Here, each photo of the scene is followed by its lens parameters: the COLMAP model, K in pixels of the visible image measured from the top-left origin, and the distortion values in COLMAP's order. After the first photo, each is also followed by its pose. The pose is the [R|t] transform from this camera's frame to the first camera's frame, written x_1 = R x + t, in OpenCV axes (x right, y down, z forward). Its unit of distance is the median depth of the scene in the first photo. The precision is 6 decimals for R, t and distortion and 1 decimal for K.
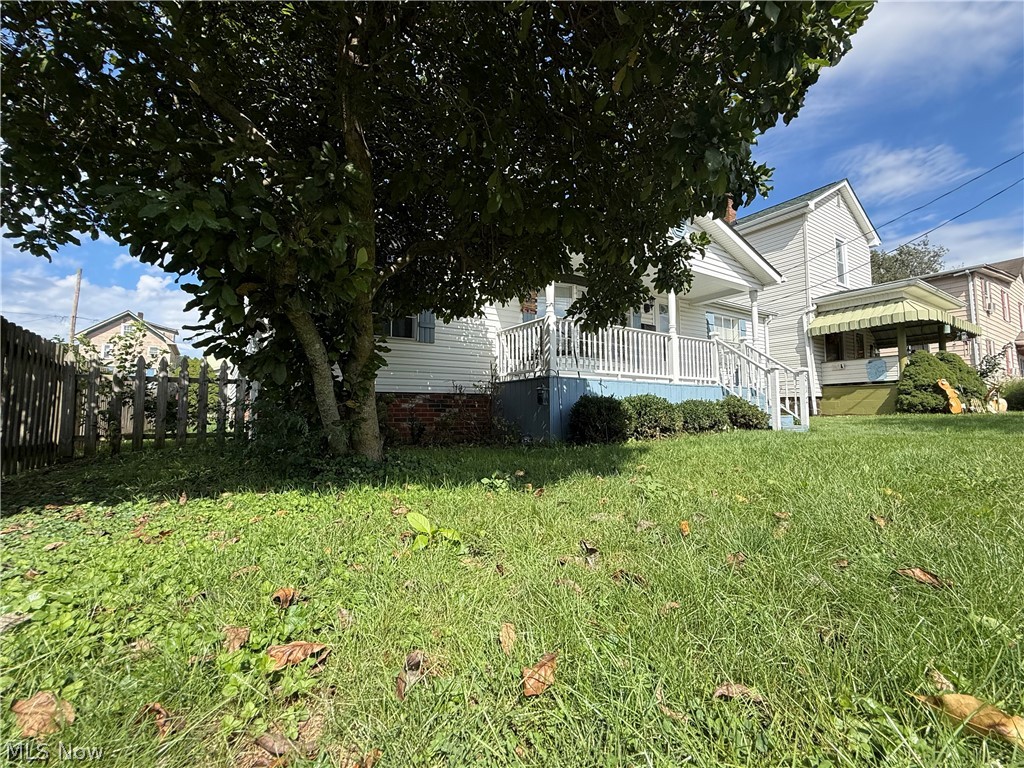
lens RADIAL K [[447.4, 0, 517.1], [0, 447.4, 382.9], [0, 0, 1]] dist [-0.001838, -0.000785]
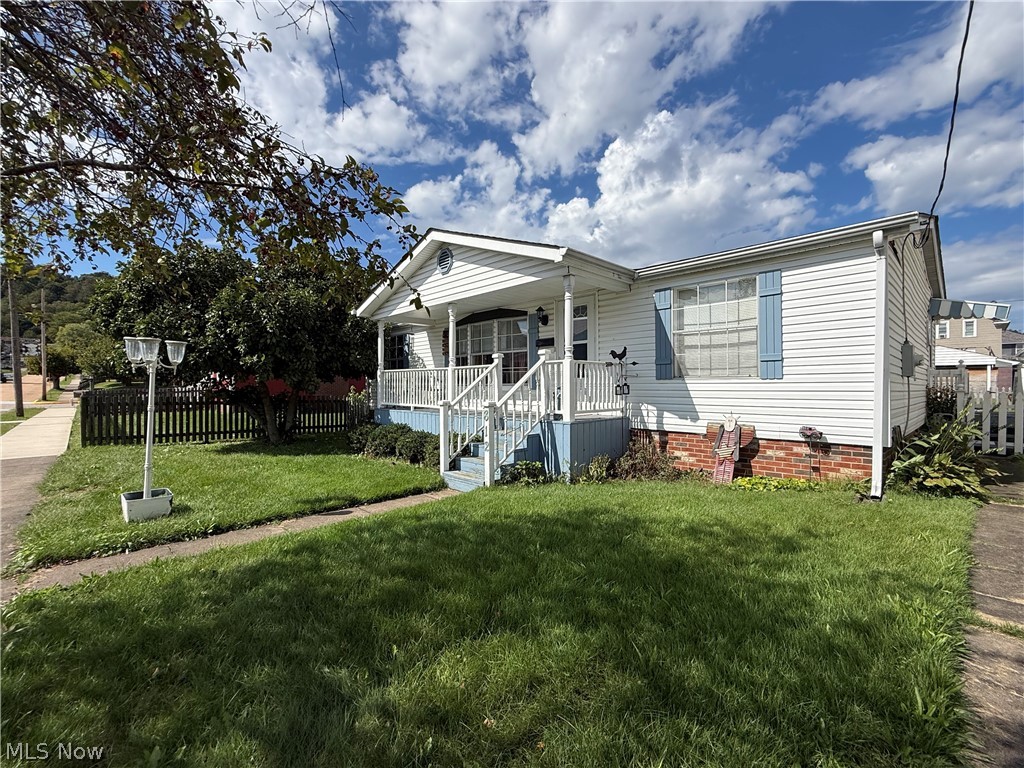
lens RADIAL K [[447.4, 0, 515.0], [0, 447.4, 381.2], [0, 0, 1]] dist [-0.001838, -0.000785]
pose [[0.179604, -0.005909, -0.983721, 0.955527], [0.071450, 0.997419, 0.007054, -0.048149], [0.981141, -0.071554, 0.179562, 0.646479]]
